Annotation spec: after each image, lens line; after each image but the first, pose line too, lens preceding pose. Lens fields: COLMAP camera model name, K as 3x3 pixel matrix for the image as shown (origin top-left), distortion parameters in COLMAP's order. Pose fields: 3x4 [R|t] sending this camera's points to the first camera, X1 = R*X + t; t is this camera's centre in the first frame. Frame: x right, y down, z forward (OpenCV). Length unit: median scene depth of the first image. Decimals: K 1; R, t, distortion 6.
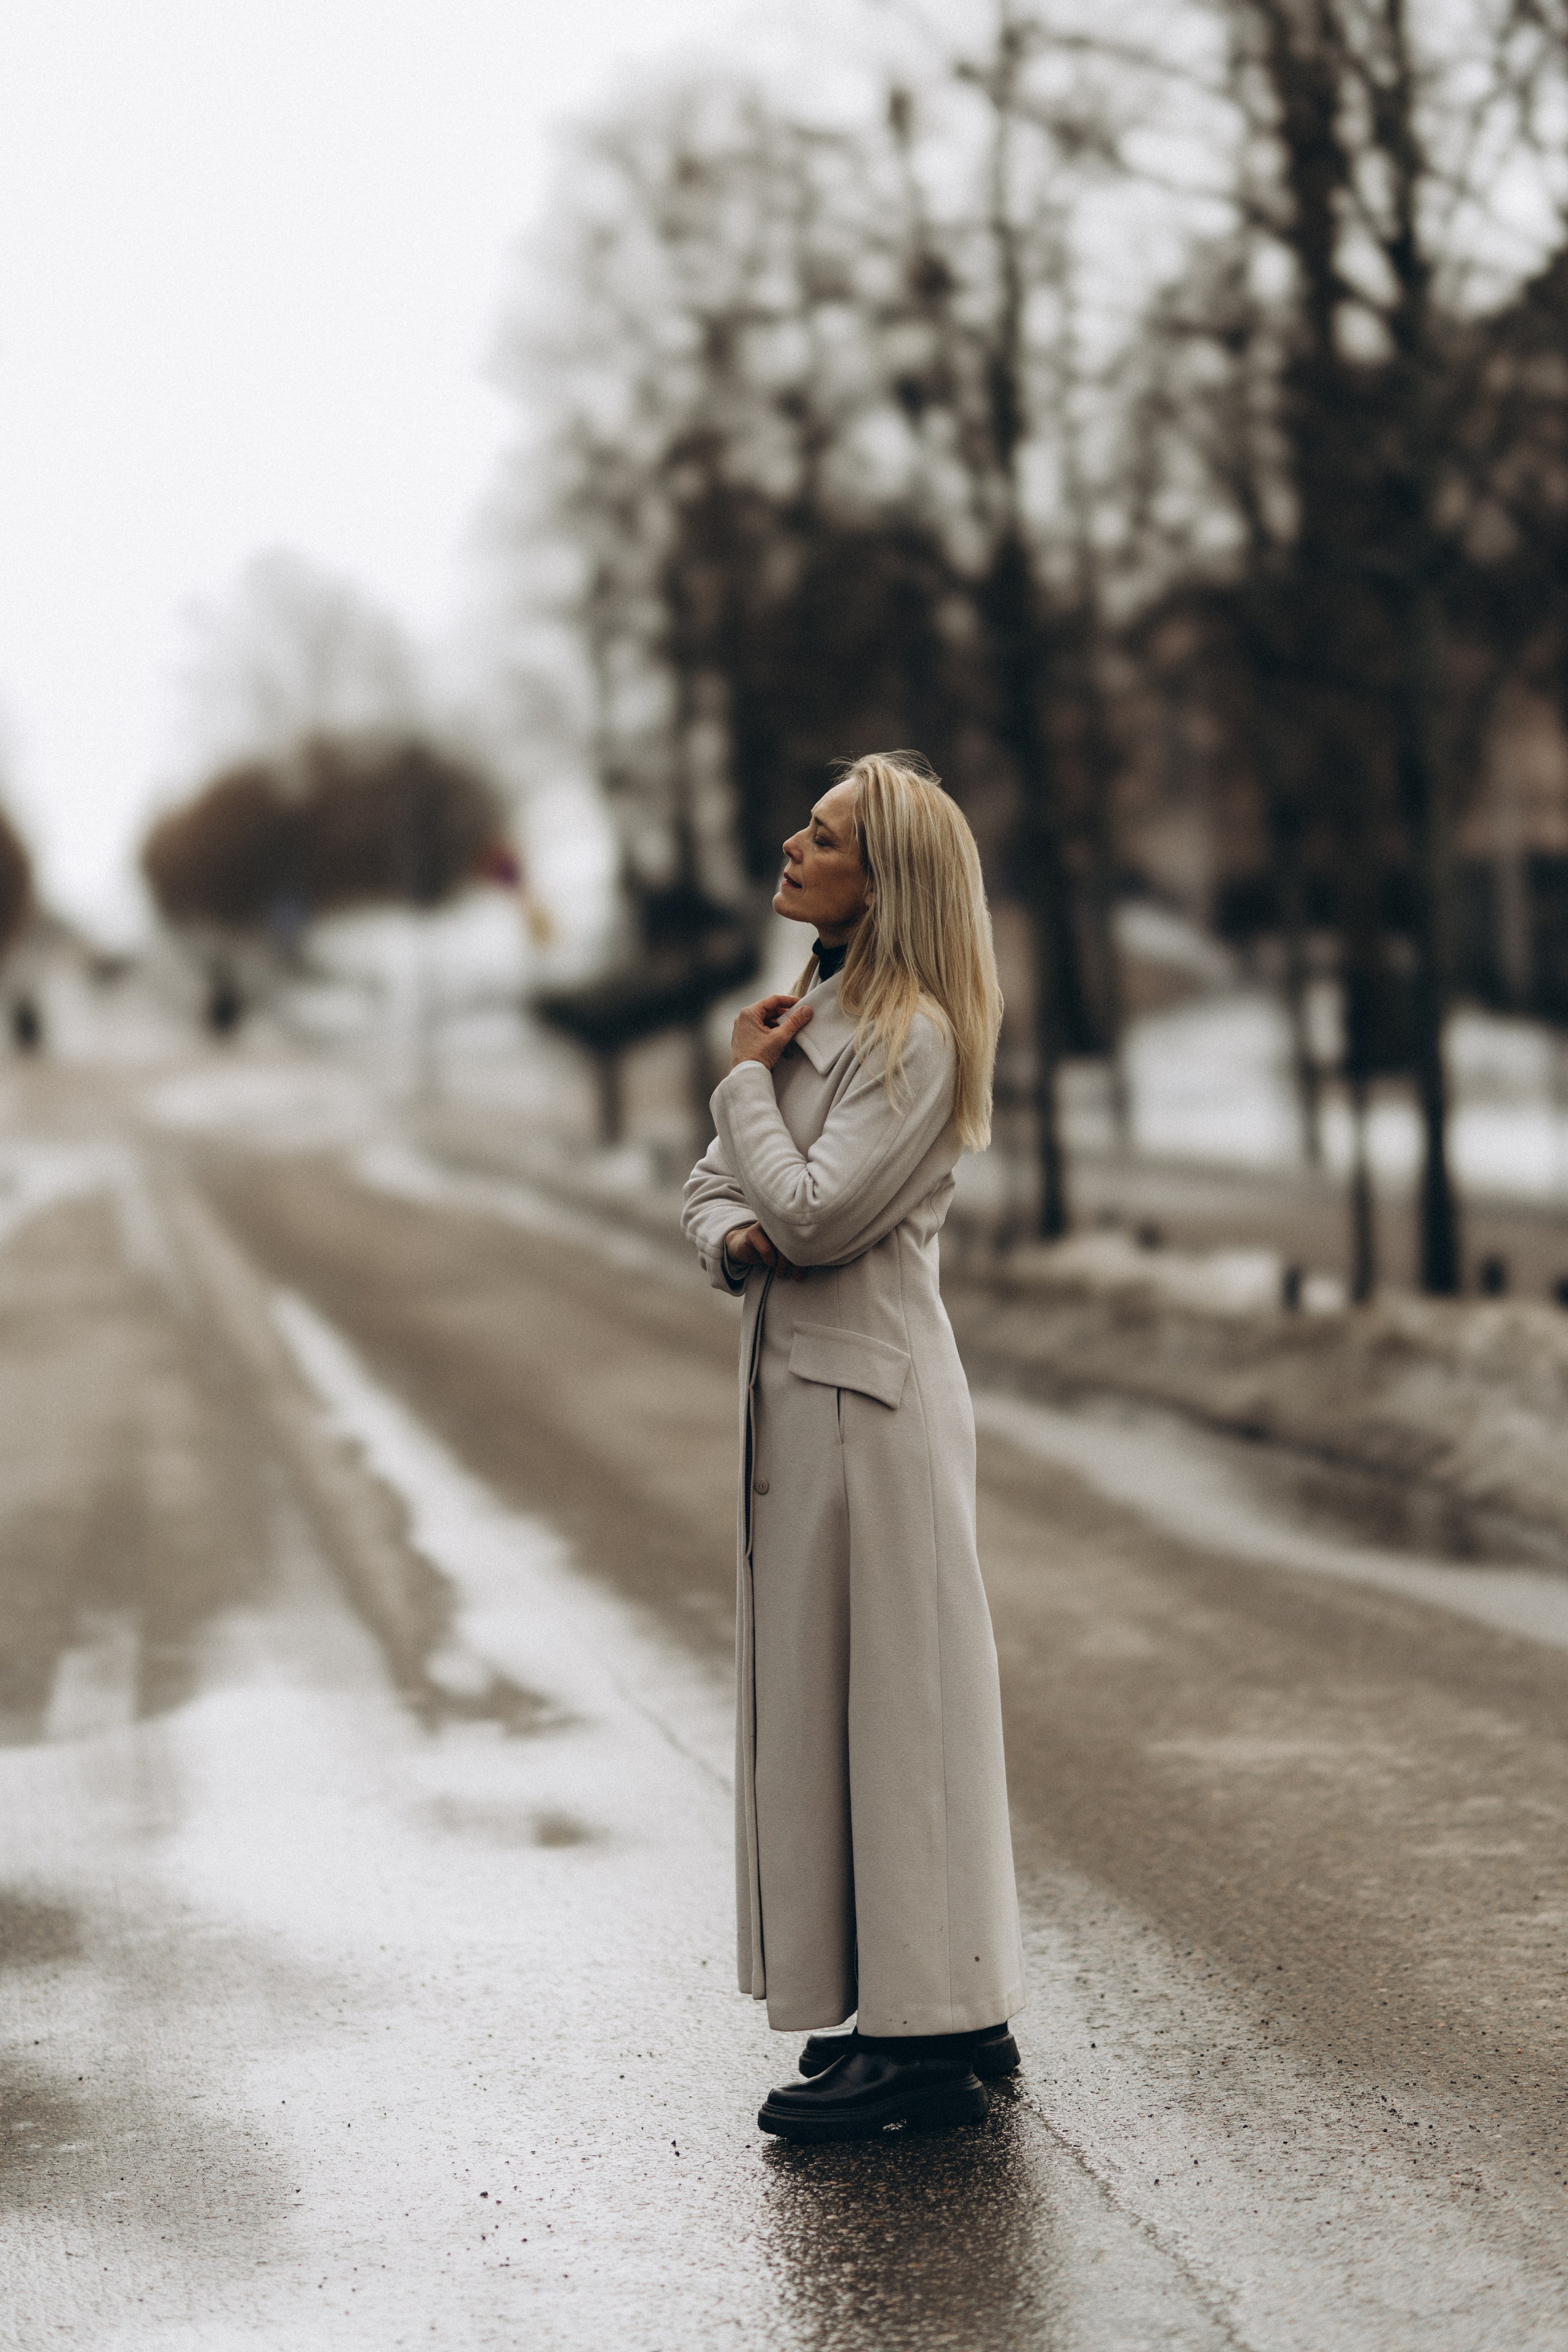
lens RADIAL K [[5612.5, 0, 784.0], [0, 5612.5, 1176.0], [0, 0, 1]] dist [0.043097, 0.146660]
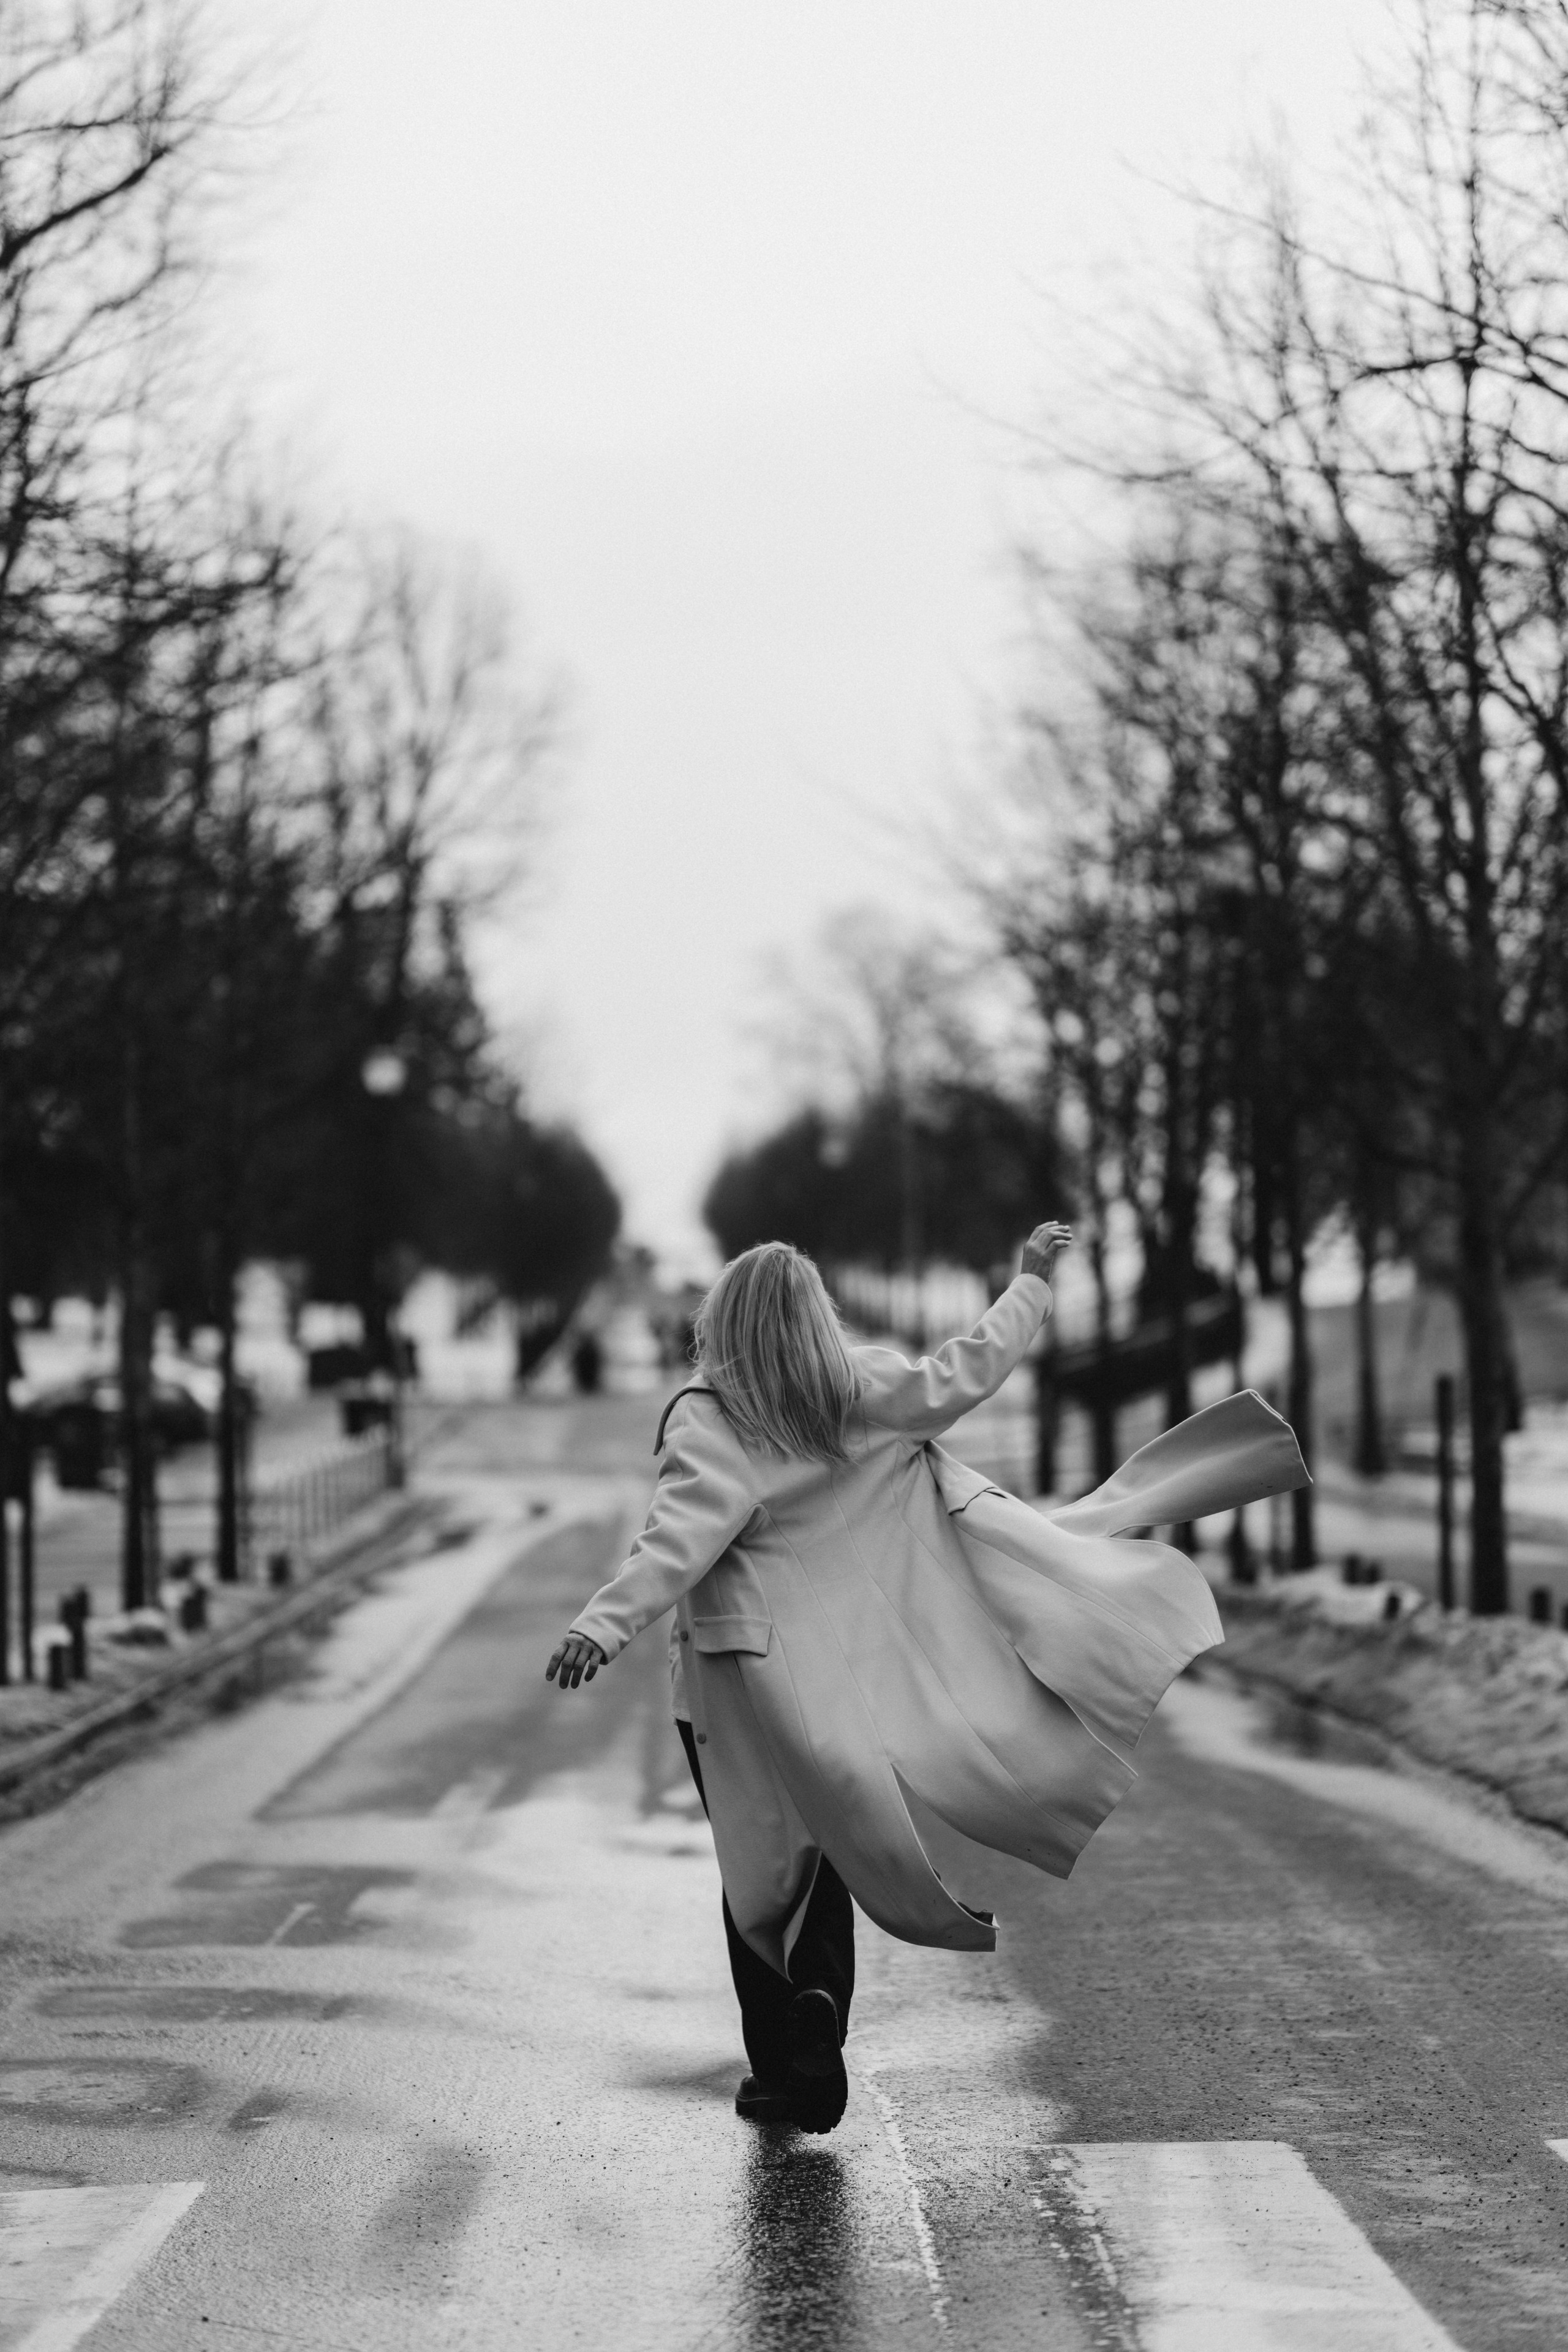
lens RADIAL K [[5730.3, 0, 784.0], [0, 5730.3, 1176.0], [0, 0, 1]] dist [0.006738, 0.026624]
pose [[0.994300, 0.026142, -0.103360, 0.085310], [-0.032374, 0.997728, -0.059082, 0.002830], [0.101581, 0.062091, 0.992888, -0.414706]]
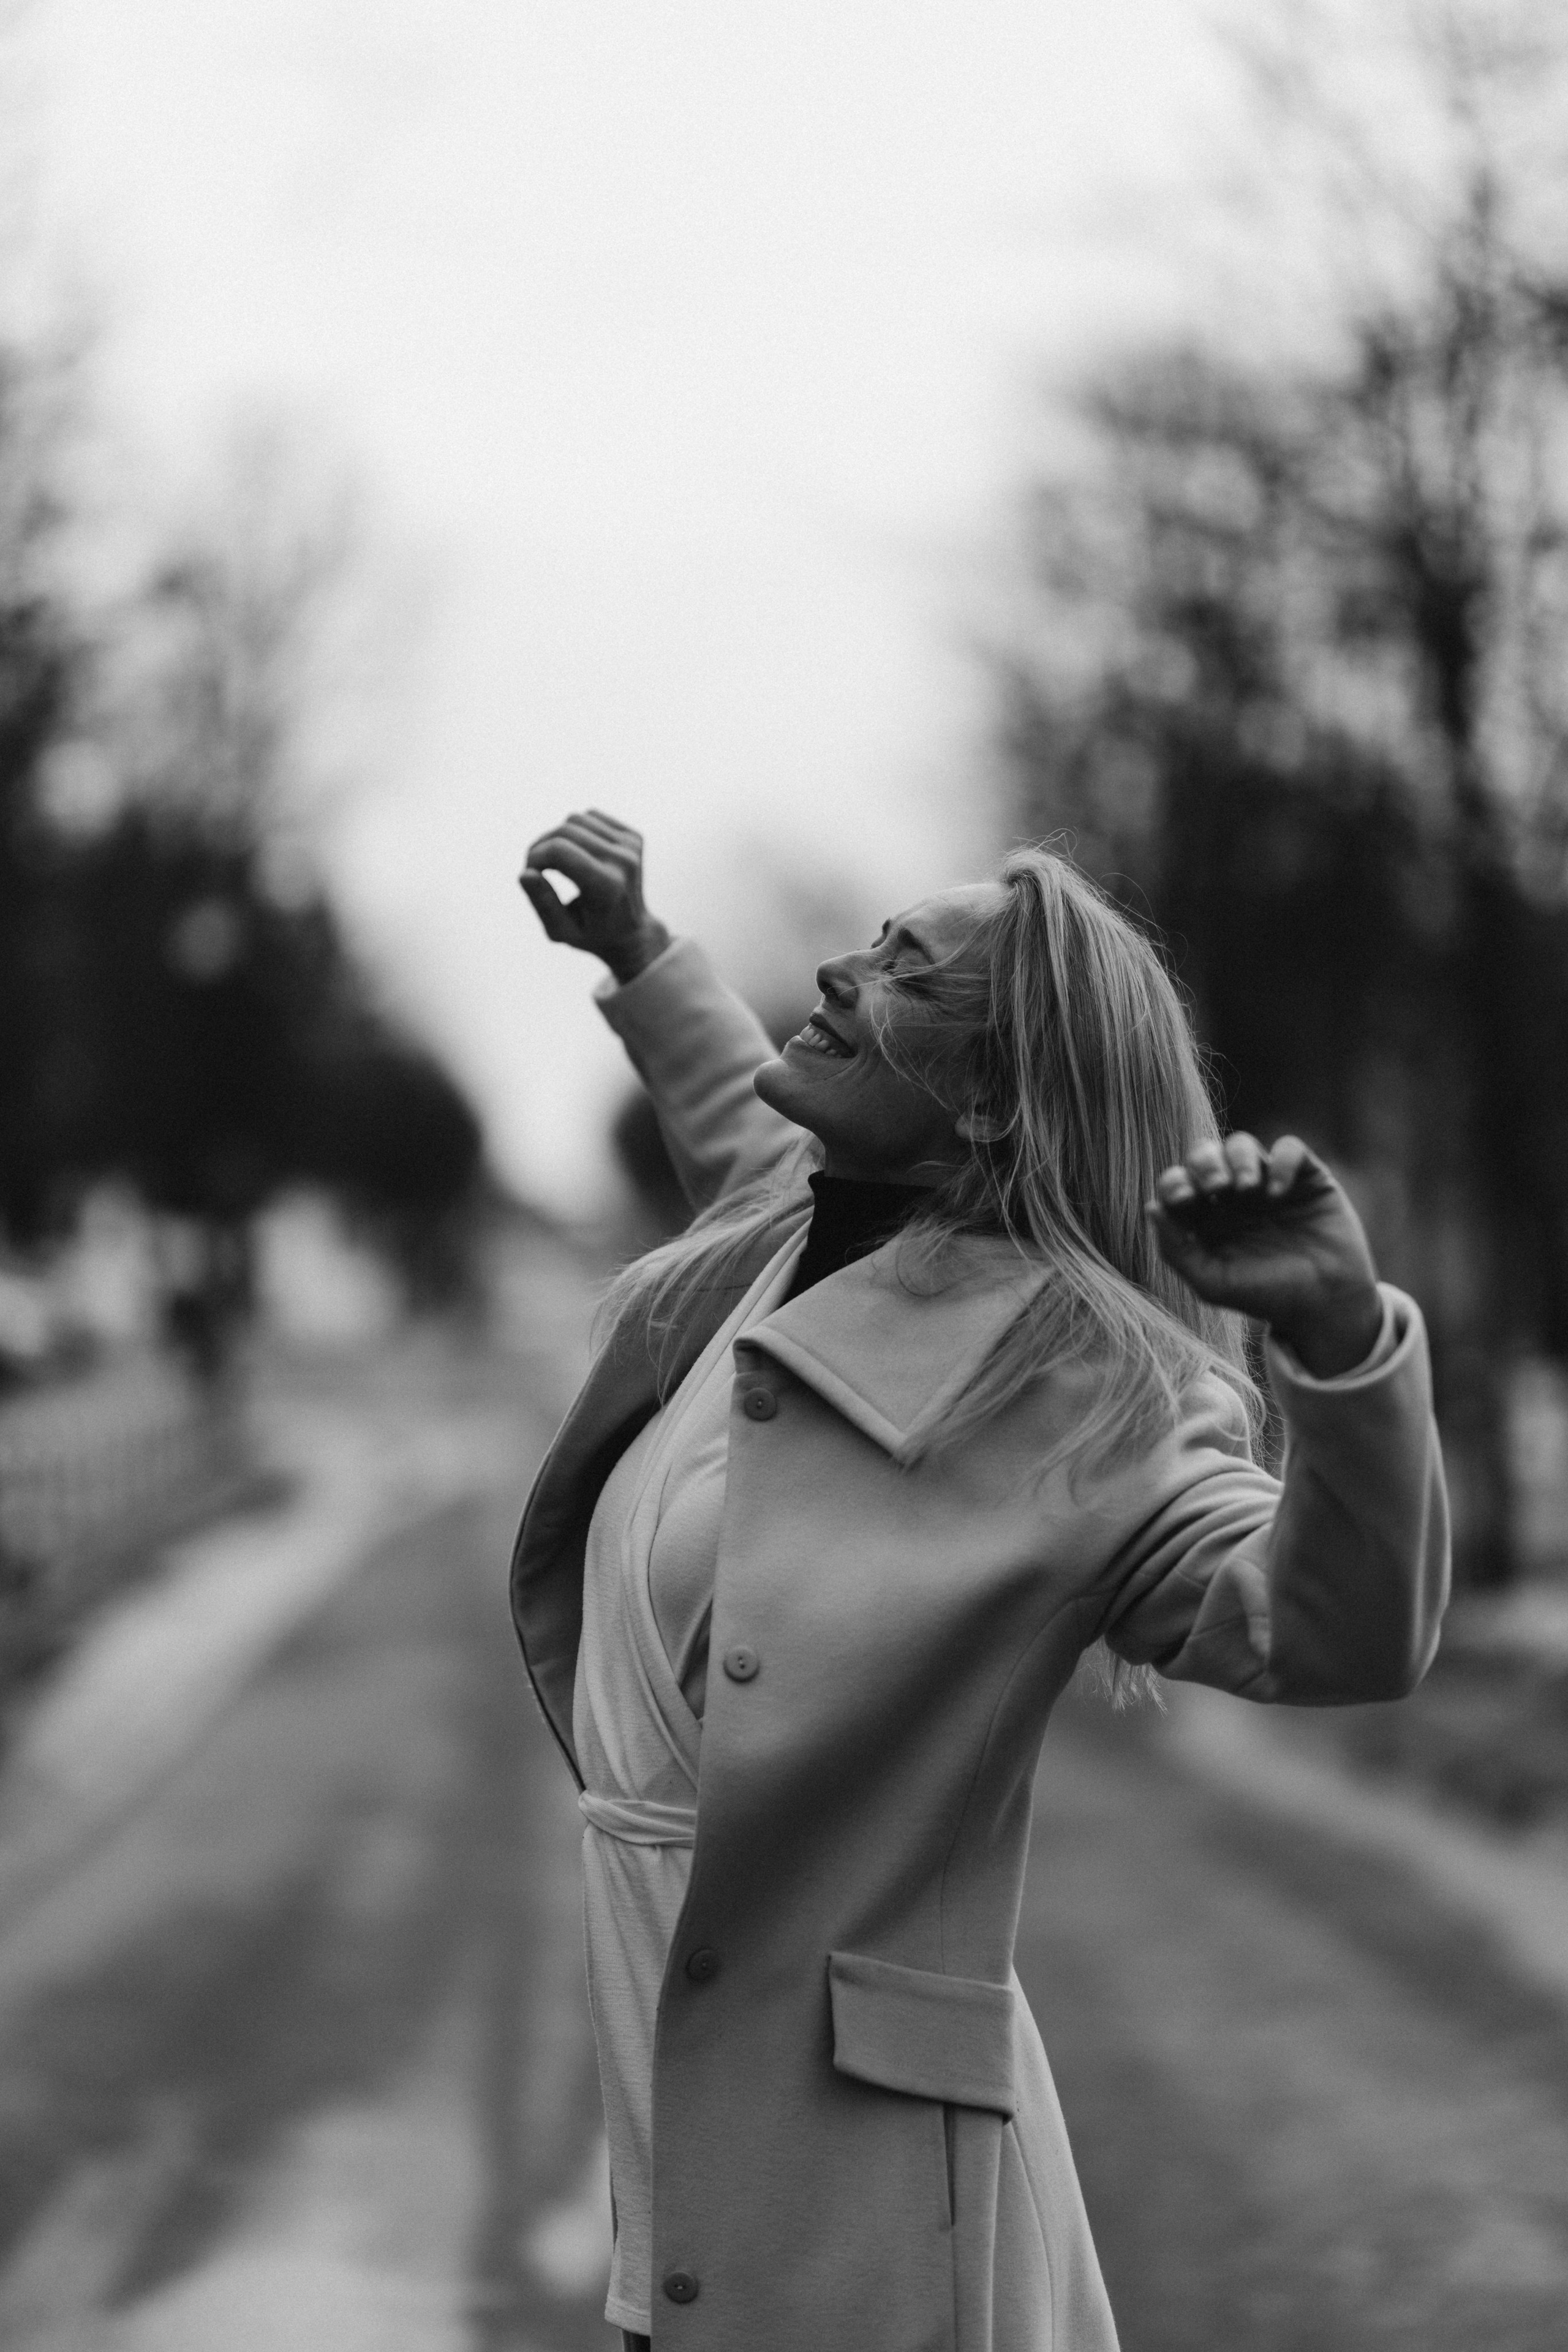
lens RADIAL K [[5730.3, 0, 784.0], [0, 5730.3, 1176.0], [0, 0, 1]] dist [0.006738, 0.026624]
pose [[0.996279, 0.024027, -0.082774, 0.014790], [-0.028091, 0.998439, -0.048282, -0.007275], [0.081485, 0.050427, 0.995398, 0.165464]]
